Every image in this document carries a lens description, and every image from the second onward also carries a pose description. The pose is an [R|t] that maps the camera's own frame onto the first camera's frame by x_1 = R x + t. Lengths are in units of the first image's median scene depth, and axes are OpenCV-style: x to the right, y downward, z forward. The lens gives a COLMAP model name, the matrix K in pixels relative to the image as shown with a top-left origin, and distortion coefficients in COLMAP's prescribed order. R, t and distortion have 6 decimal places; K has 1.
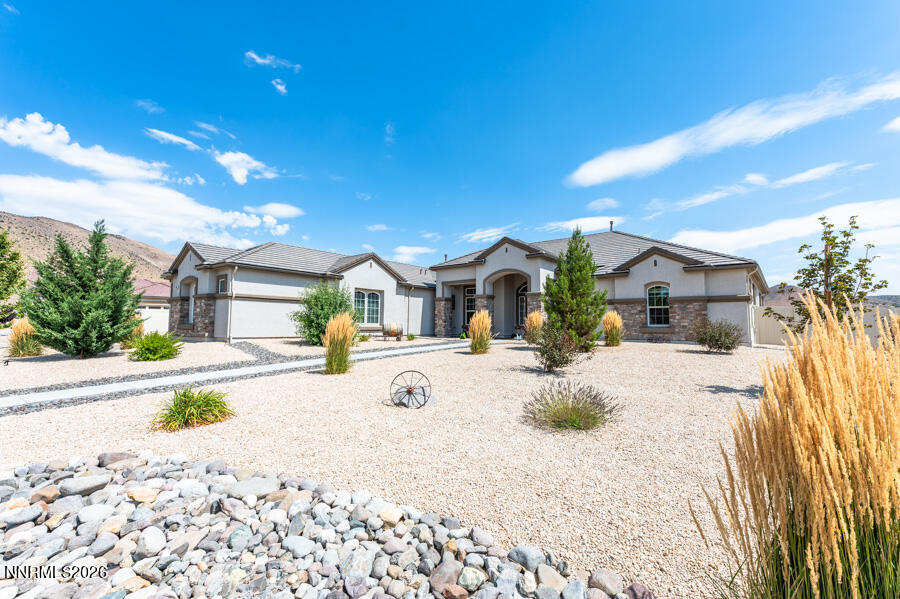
lens RADIAL K [[405.3, 0, 449.7], [0, 405.3, 317.0], [0, 0, 1]] dist [-0.000255, -0.000006]
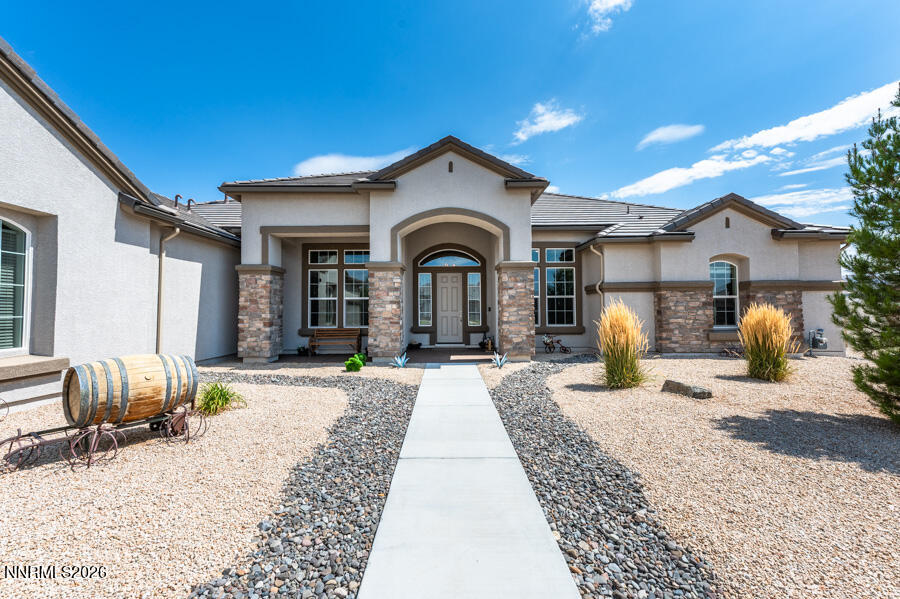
lens RADIAL K [[365.4, 0, 450.0], [0, 365.4, 299.5], [0, 0, 1]] dist [0.001314, 0.000002]
pose [[0.775501, 0.008783, 0.631286, -0.112203], [-0.001337, 0.999924, -0.012269, -0.010315], [-0.631345, 0.008671, 0.775453, 0.649360]]
